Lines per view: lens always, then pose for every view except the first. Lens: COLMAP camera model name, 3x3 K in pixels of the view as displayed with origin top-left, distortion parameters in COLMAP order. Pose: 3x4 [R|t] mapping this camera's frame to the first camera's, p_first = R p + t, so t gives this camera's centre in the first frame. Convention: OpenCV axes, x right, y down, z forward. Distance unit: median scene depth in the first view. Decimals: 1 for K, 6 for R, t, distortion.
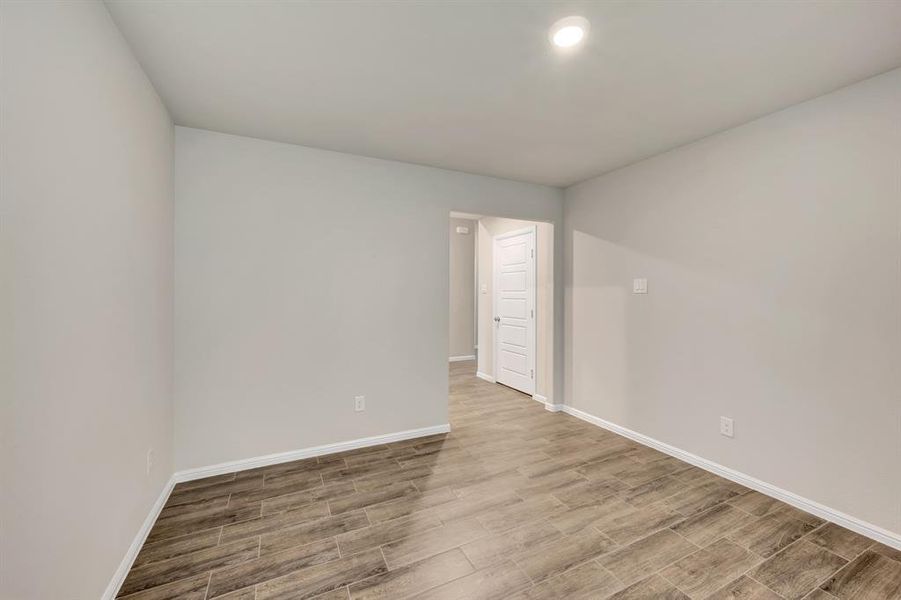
lens RADIAL K [[363.2, 0, 451.6], [0, 363.2, 298.6], [0, 0, 1]] dist [0.003837, 0.000209]
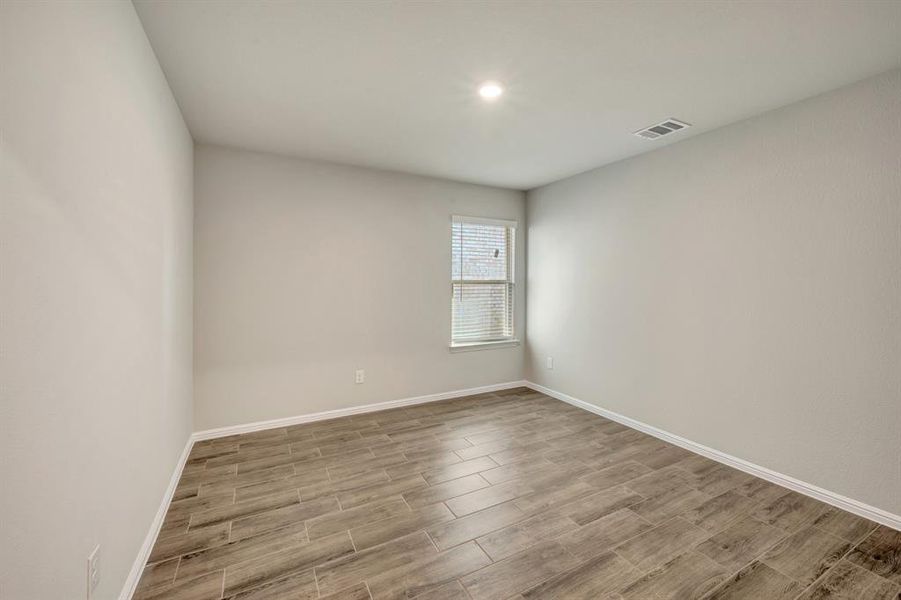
lens RADIAL K [[363.2, 0, 450.9], [0, 363.2, 298.2], [0, 0, 1]] dist [0.003837, 0.000209]
pose [[-0.999422, 0.002481, -0.033915, 0.400664], [0.000639, 0.998529, 0.054224, -0.027945], [0.033999, 0.054171, -0.997953, 1.875009]]
